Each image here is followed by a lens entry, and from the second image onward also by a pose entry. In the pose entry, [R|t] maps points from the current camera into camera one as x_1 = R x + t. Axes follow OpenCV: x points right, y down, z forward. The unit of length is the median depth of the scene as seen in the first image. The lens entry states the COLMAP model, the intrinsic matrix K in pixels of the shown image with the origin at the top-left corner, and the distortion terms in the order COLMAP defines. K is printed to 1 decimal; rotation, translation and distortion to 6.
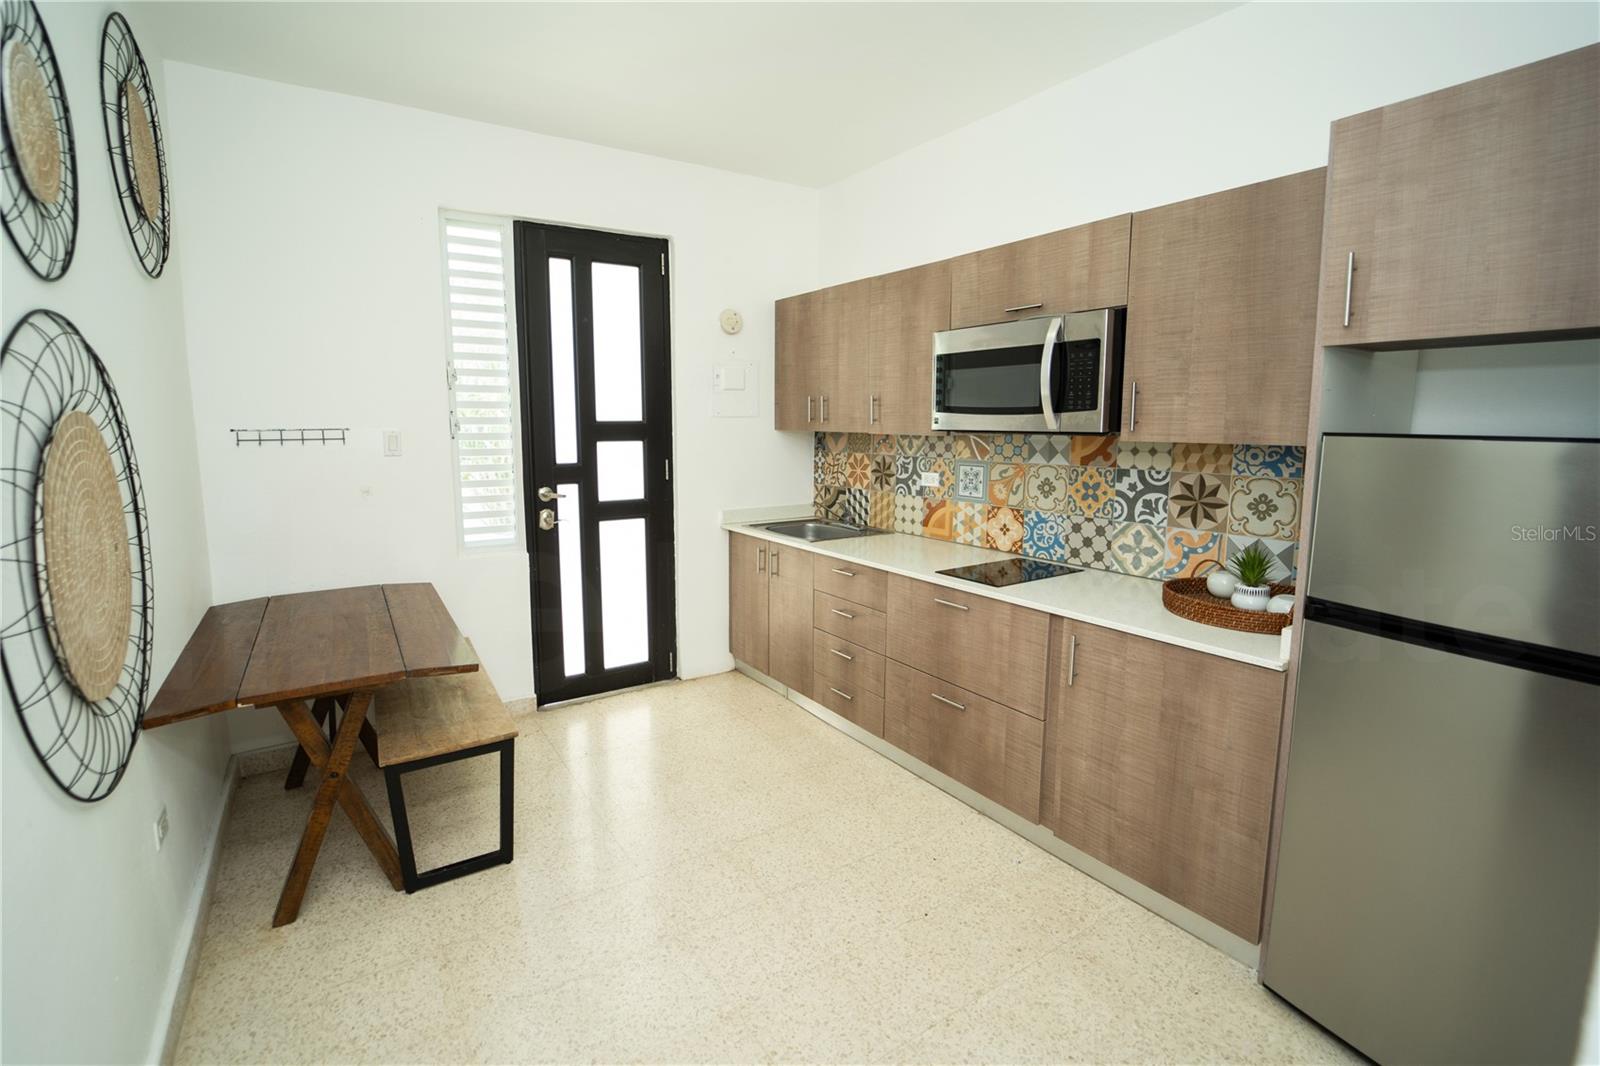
lens RADIAL K [[702.8, 0, 790.4], [0, 702.8, 501.6], [0, 0, 1]] dist [-0.019352, 0.000738]
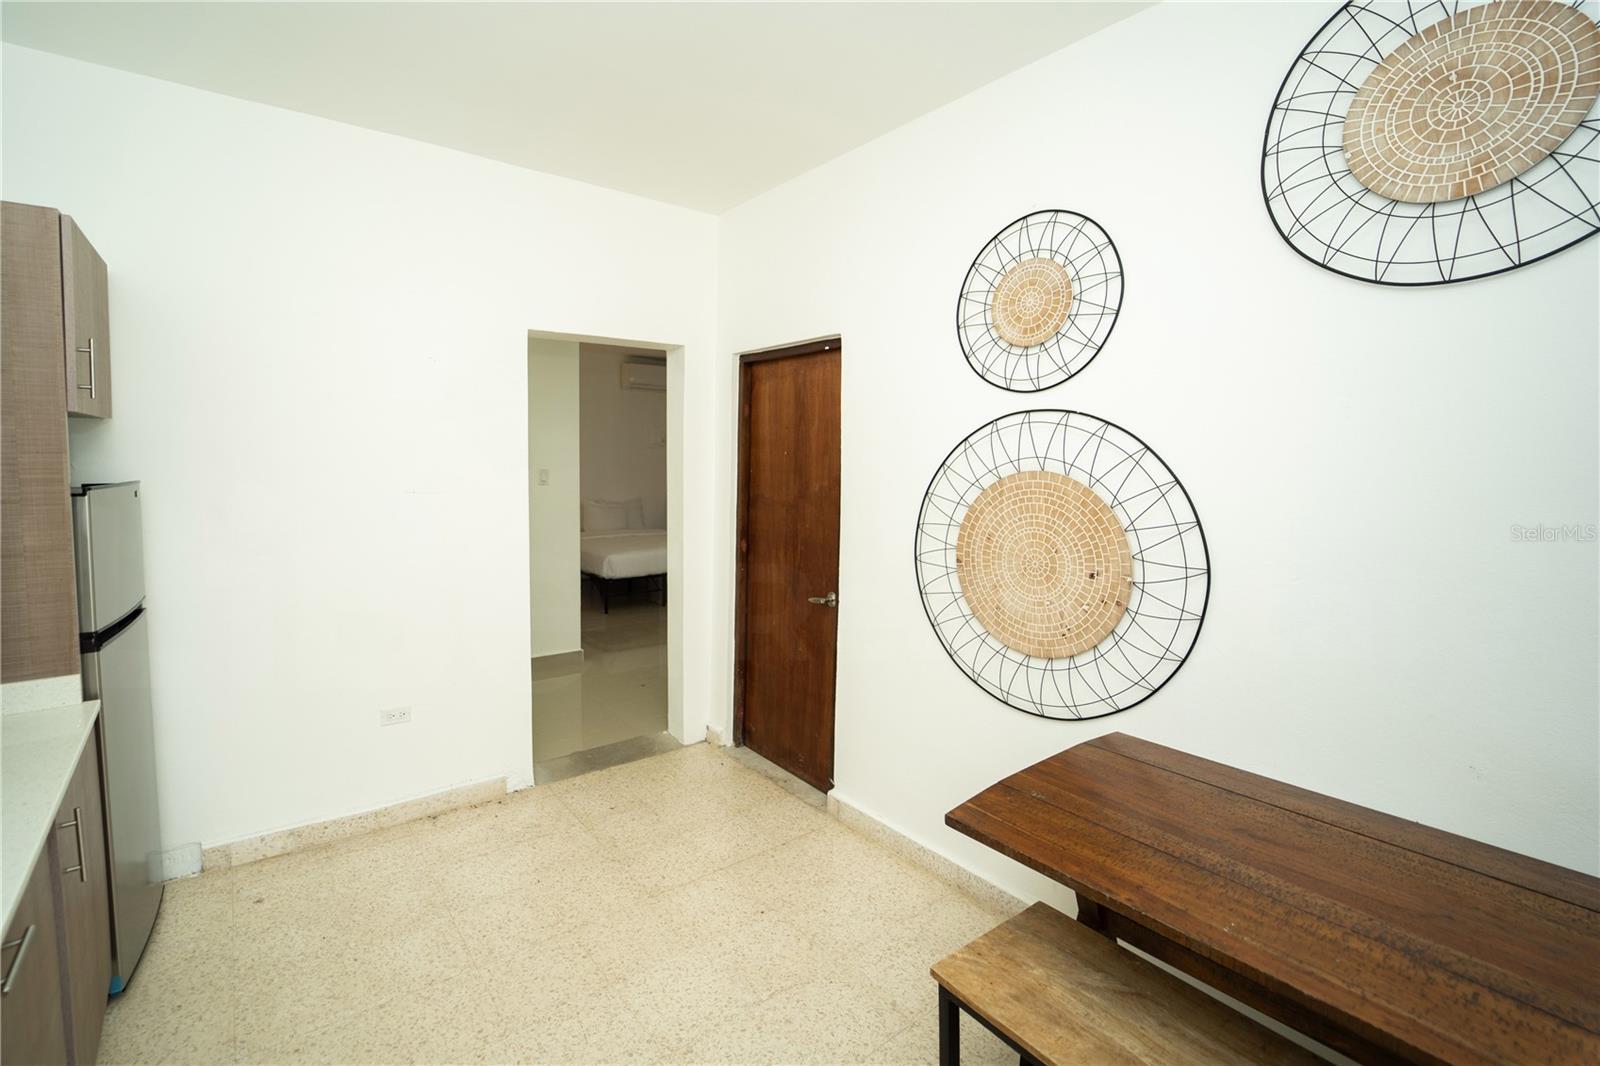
lens RADIAL K [[702.8, 0, 790.4], [0, 702.8, 501.6], [0, 0, 1]] dist [-0.019352, 0.000738]
pose [[-0.997460, -0.008427, -0.070725, -0.139168], [-0.021310, 0.982801, 0.183432, -0.136155], [0.067963, 0.184473, -0.980485, 1.010310]]
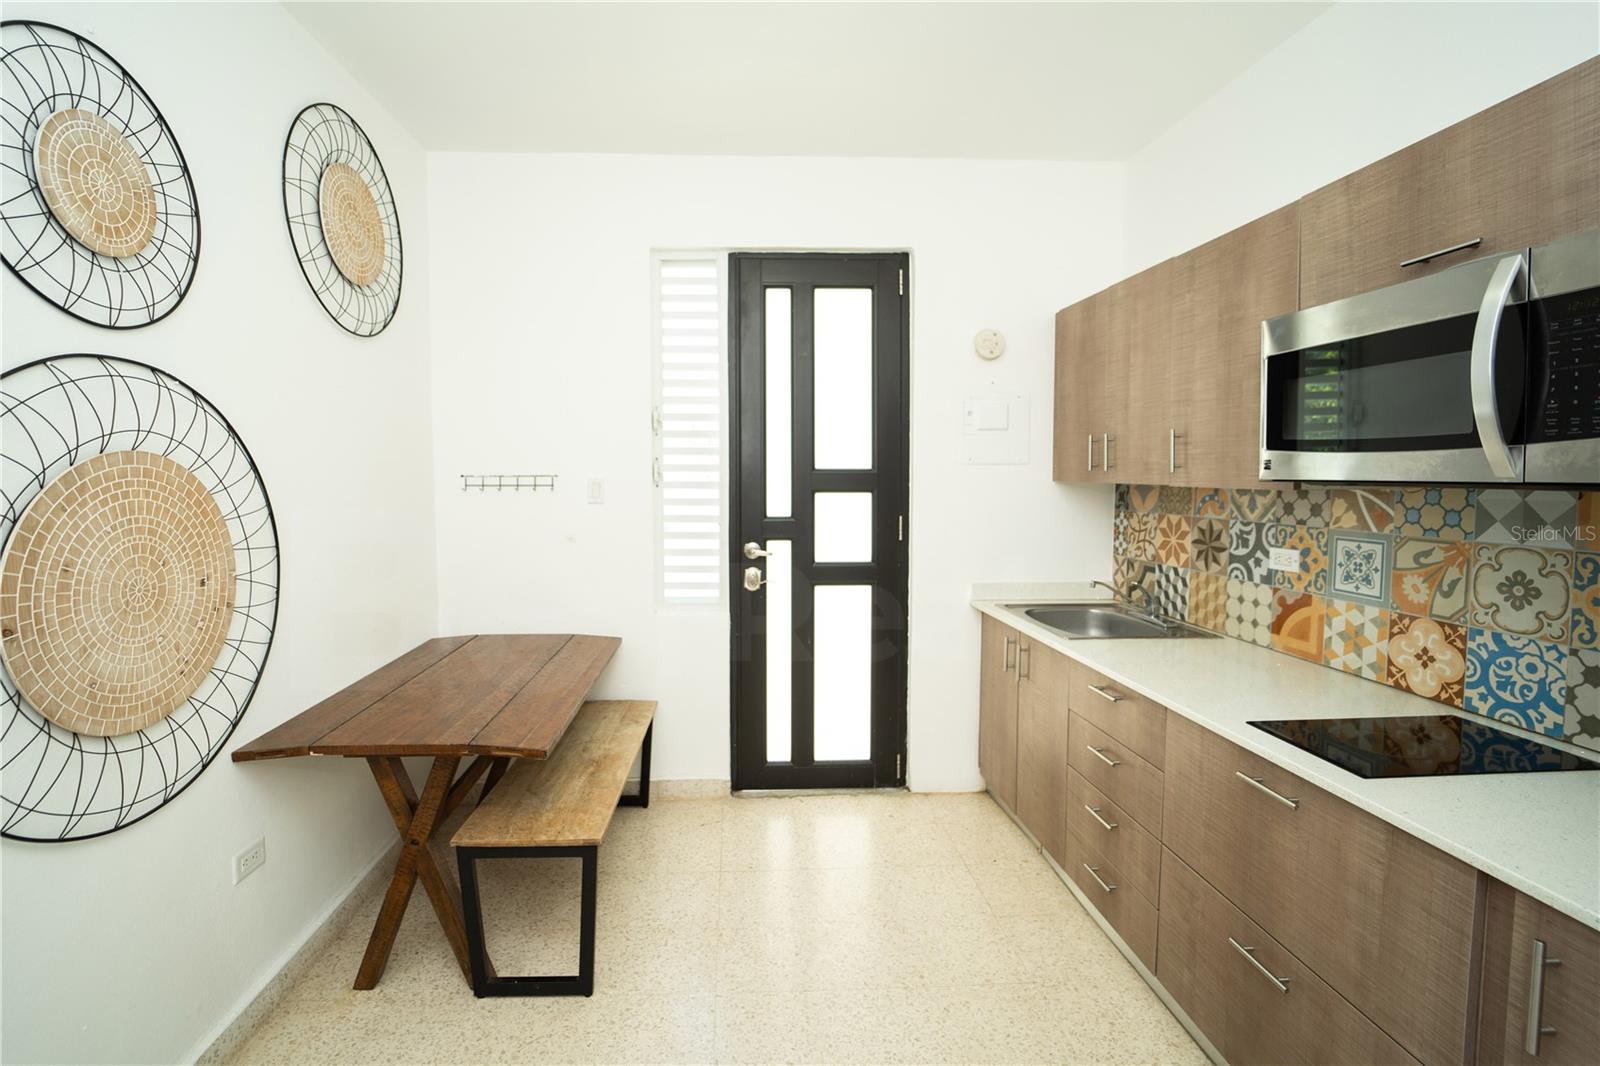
lens RADIAL K [[702.8, 0, 790.4], [0, 702.8, 501.6], [0, 0, 1]] dist [-0.019352, 0.000738]
pose [[0.859460, 0.019690, -0.510824, 0.145667], [-0.059128, 0.996380, -0.061078, -0.020454], [0.507772, 0.082699, 0.857513, 0.251567]]
